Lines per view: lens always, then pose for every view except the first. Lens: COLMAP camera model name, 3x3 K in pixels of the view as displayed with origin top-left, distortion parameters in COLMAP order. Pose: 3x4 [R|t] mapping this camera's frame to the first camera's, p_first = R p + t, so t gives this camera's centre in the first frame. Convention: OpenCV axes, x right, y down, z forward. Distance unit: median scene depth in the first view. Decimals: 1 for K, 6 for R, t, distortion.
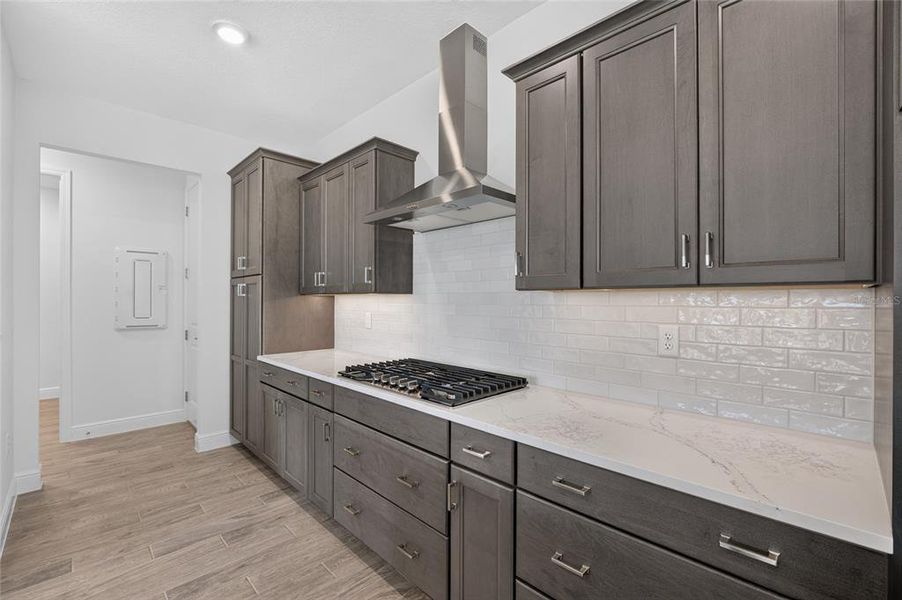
lens RADIAL K [[391.0, 0, 450.7], [0, 391.0, 297.4], [0, 0, 1]] dist [-0.014401, 0.001015]
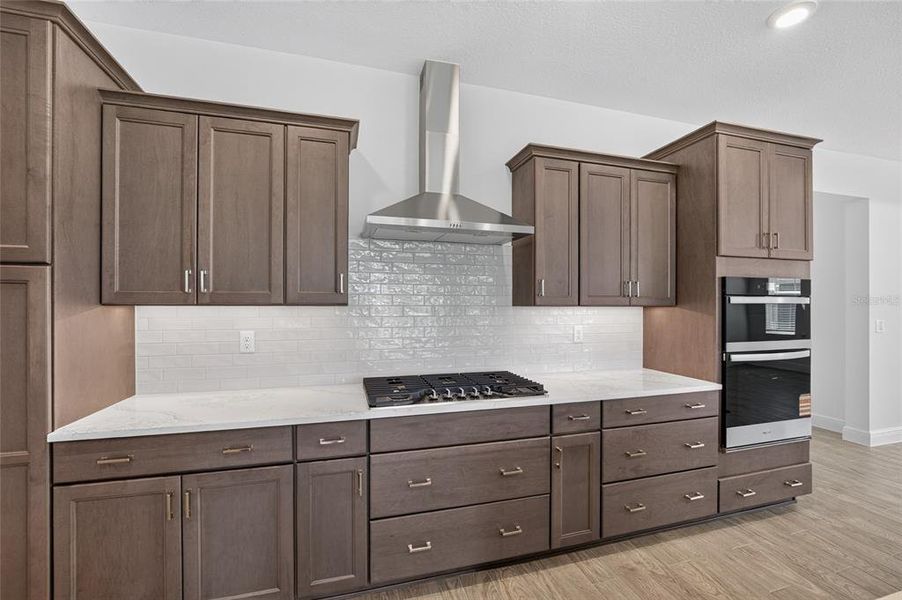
lens RADIAL K [[377.1, 0, 449.0], [0, 377.1, 308.2], [0, 0, 1]] dist [-0.013832, 0.000104]
pose [[0.475531, -0.004229, 0.879689, -0.694850], [-0.003628, 0.999971, 0.006768, -0.010890], [-0.879692, -0.006410, 0.475502, 0.377305]]
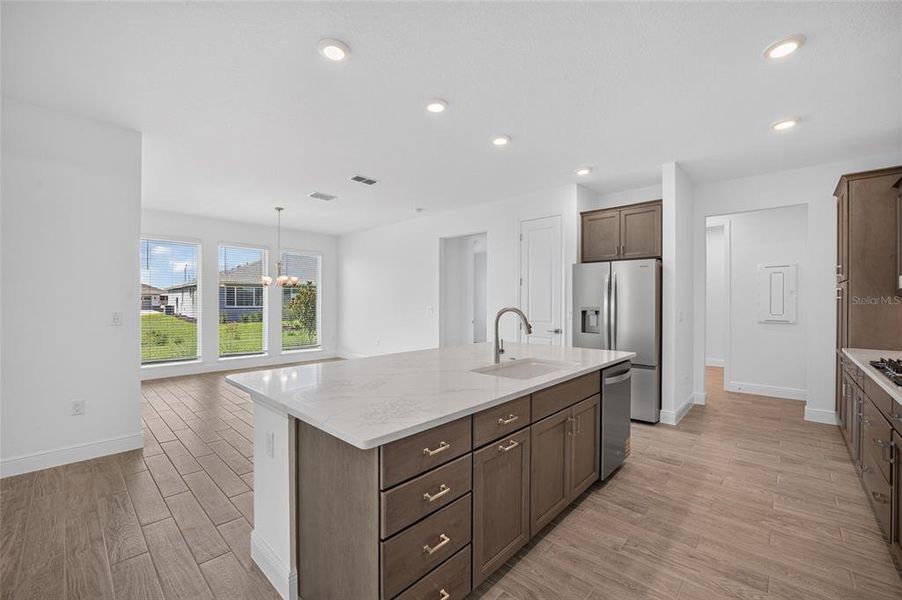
lens RADIAL K [[372.2, 0, 449.3], [0, 372.2, 303.1], [0, 0, 1]] dist [-0.023831, 0.000029]
pose [[0.041298, 0.005606, -0.999131, 0.603704], [0.003441, 0.999978, 0.005753, -0.000185], [0.999141, -0.003676, 0.041278, -0.274845]]
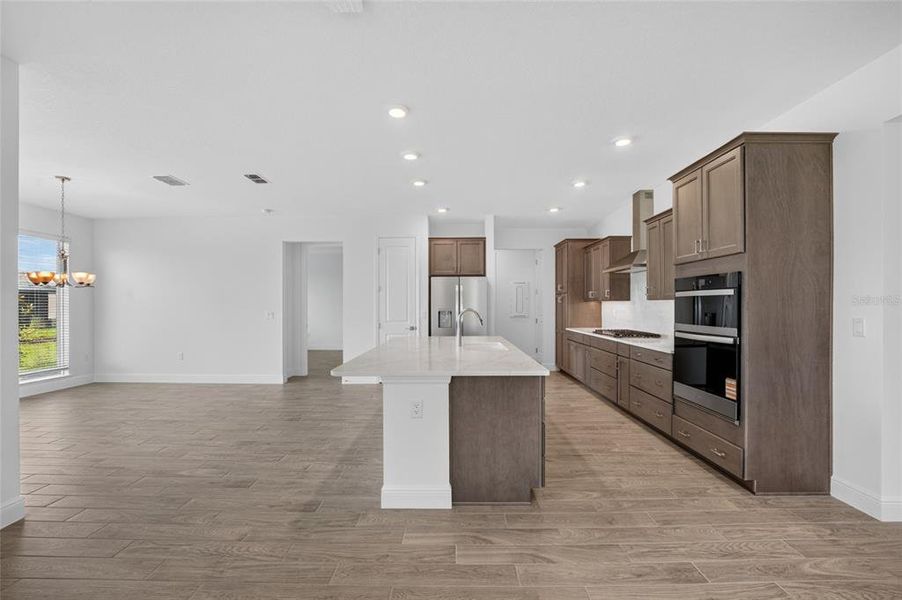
lens RADIAL K [[375.6, 0, 451.8], [0, 375.6, 306.3], [0, 0, 1]] dist [-0.026022, 0.006963]
pose [[0.703221, -0.000499, -0.710971, 0.648011], [0.008095, 0.999941, 0.007305, -0.002509], [0.710925, -0.010892, 0.703184, -1.113223]]
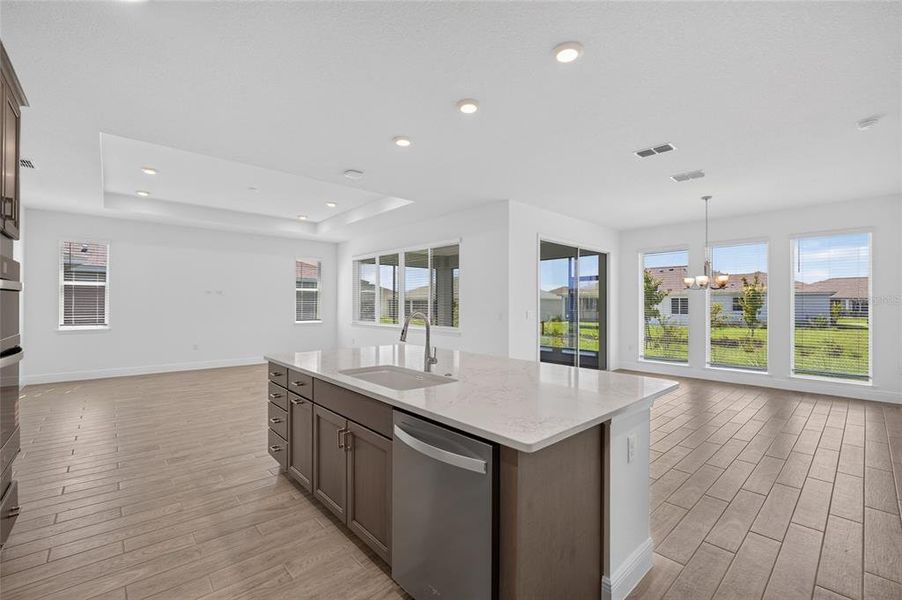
lens RADIAL K [[379.2, 0, 450.5], [0, 379.2, 302.4], [0, 0, 1]] dist [-0.019403, 0.000079]
pose [[-0.999289, -0.004730, 0.037397, -0.401768], [-0.005071, 0.999946, -0.009024, 0.005104], [-0.037352, -0.009208, -0.999260, 0.745725]]
